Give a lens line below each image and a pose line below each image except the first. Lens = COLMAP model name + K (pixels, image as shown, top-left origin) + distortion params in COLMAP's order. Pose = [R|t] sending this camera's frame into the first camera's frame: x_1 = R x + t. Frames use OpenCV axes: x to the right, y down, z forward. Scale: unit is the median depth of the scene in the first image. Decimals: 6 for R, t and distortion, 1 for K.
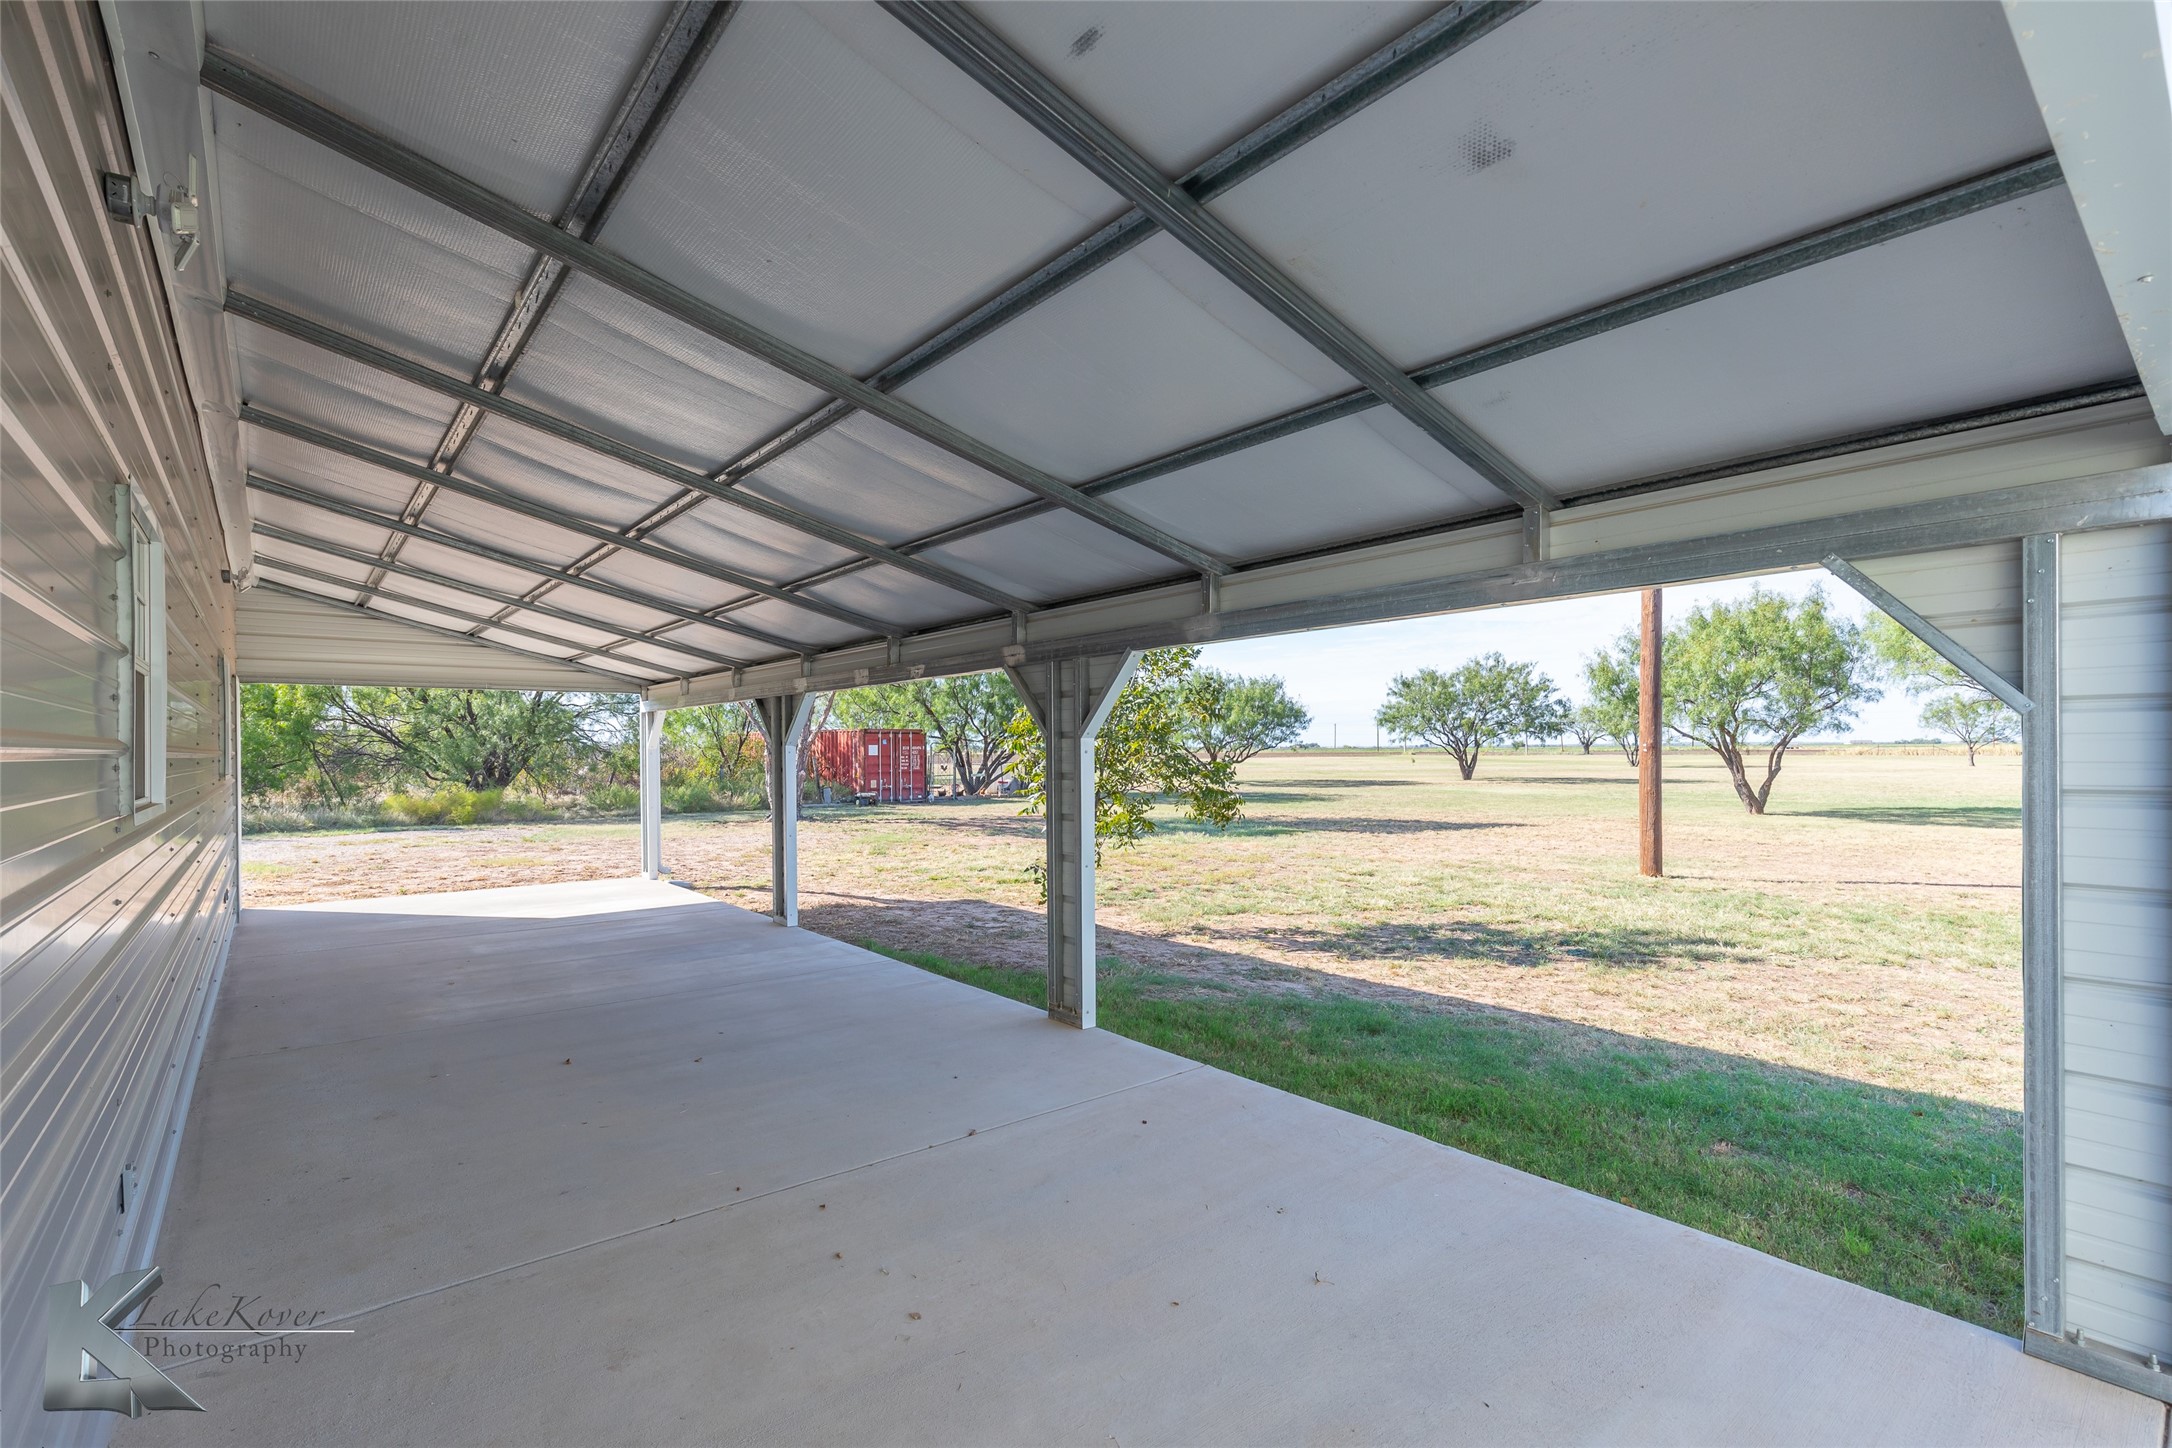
lens RADIAL K [[991.1, 0, 1086.6], [0, 991.1, 743.2], [0, 0, 1]] dist [-0.024406, 0.000002]
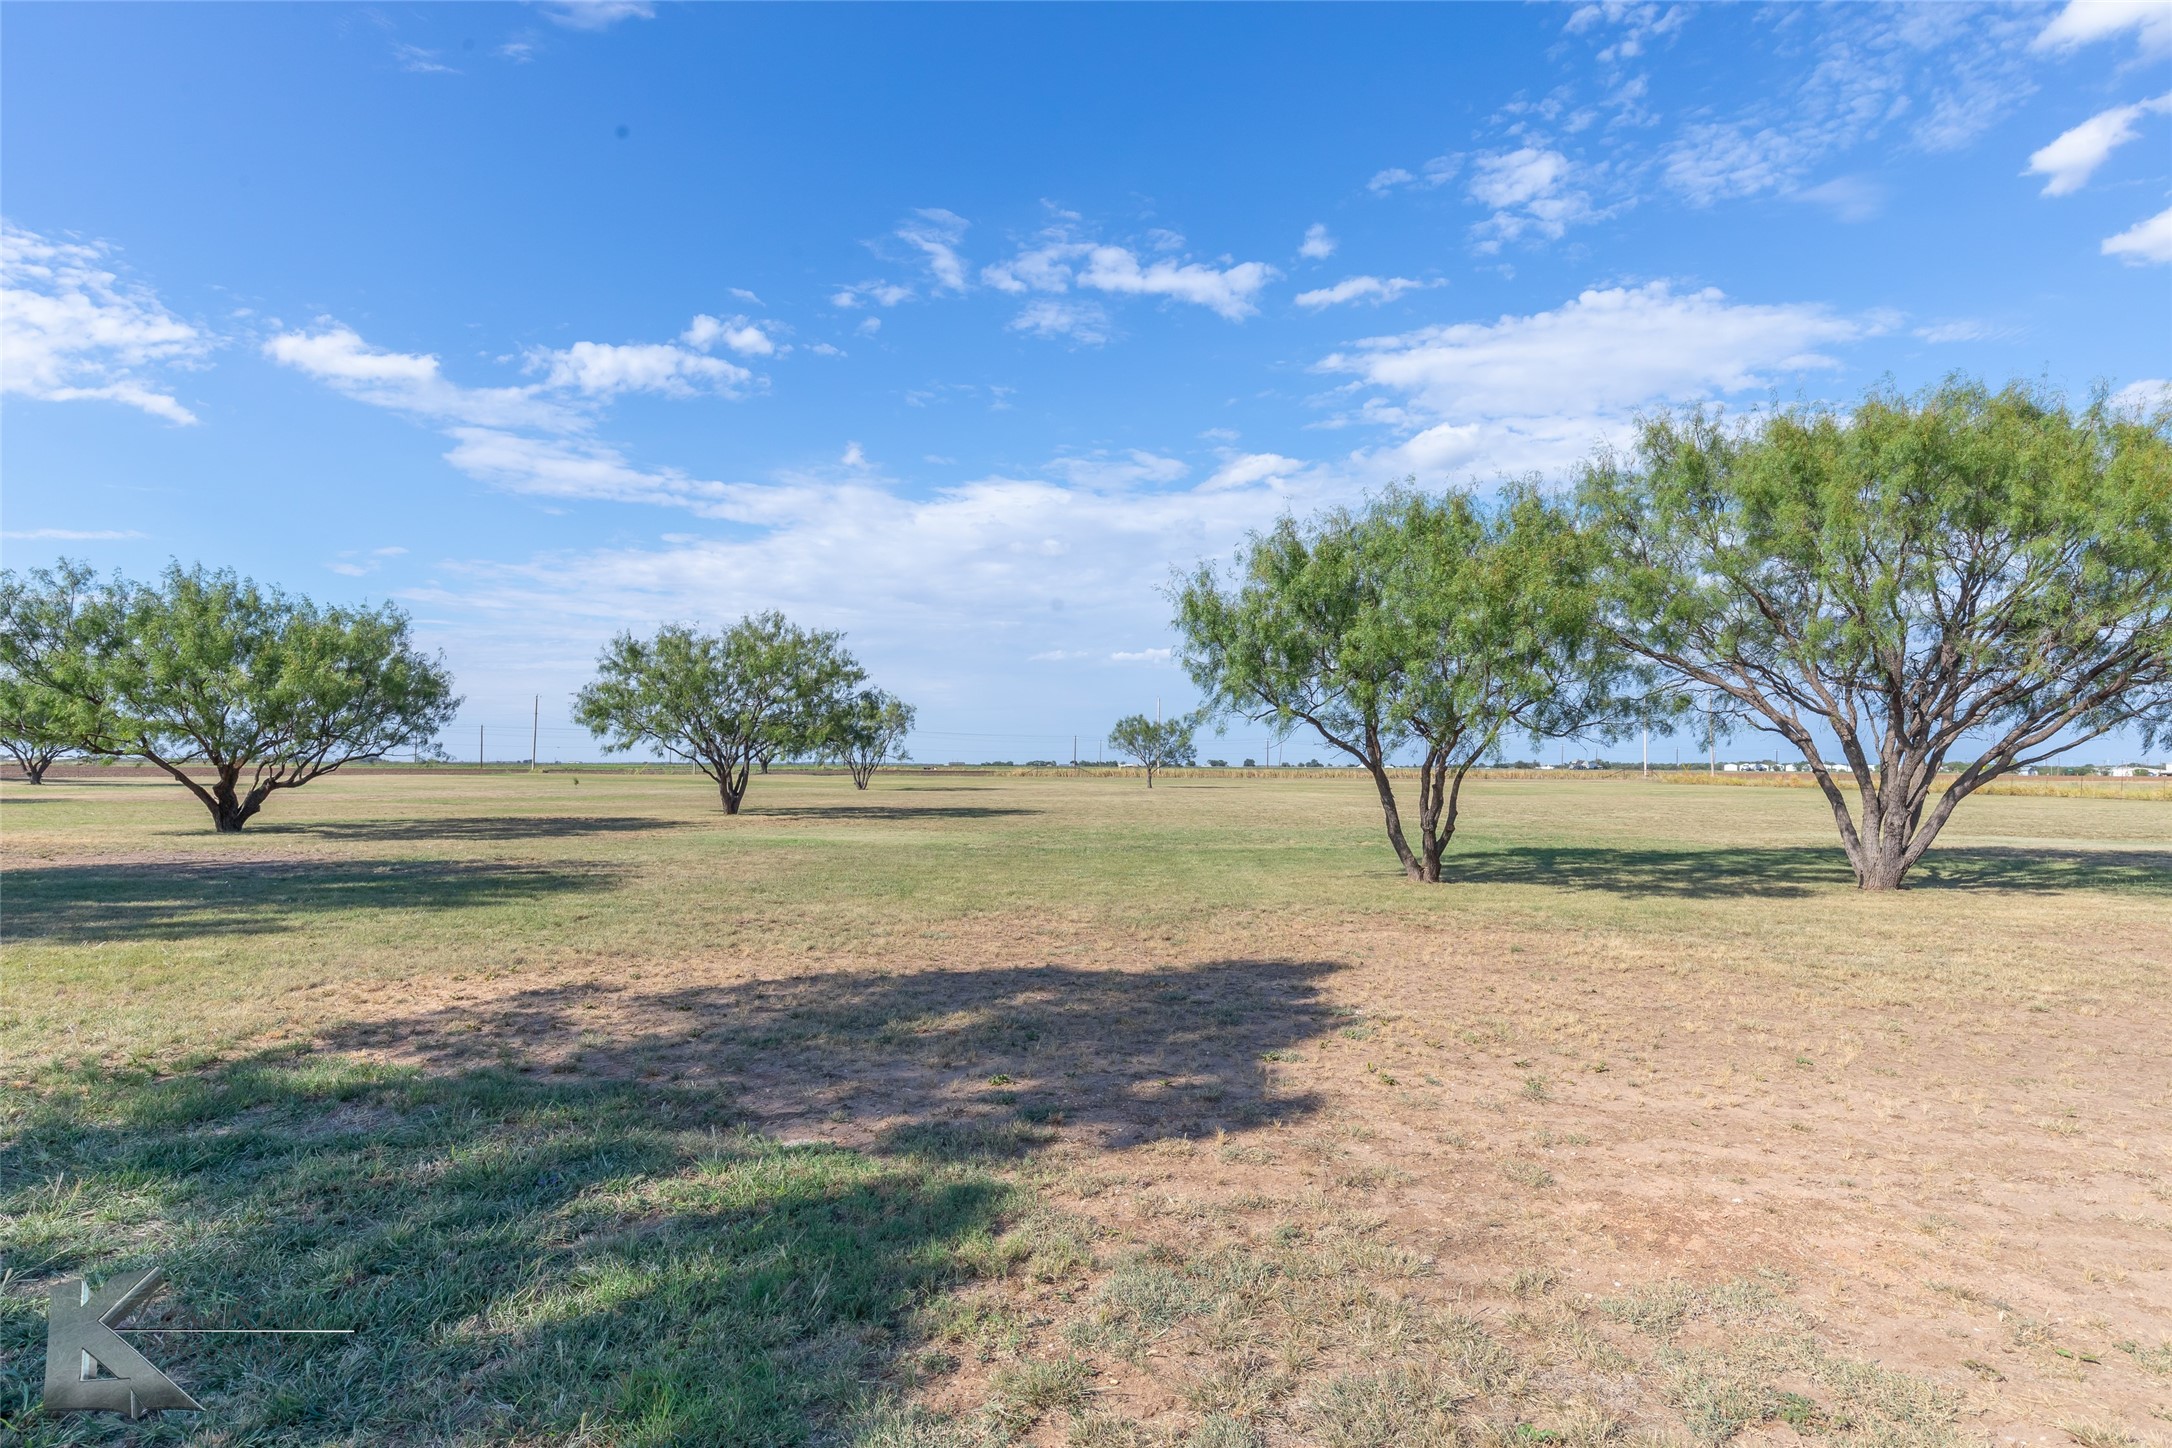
lens RADIAL K [[1219.0, 0, 1100.5], [0, 1219.0, 740.7], [0, 0, 1]] dist [0.014723, -0.003529]
pose [[0.734978, 0.024228, 0.677658, 0.037286], [-0.012870, 0.999680, -0.021782, 0.005284], [-0.677968, 0.007288, 0.735055, 0.287657]]
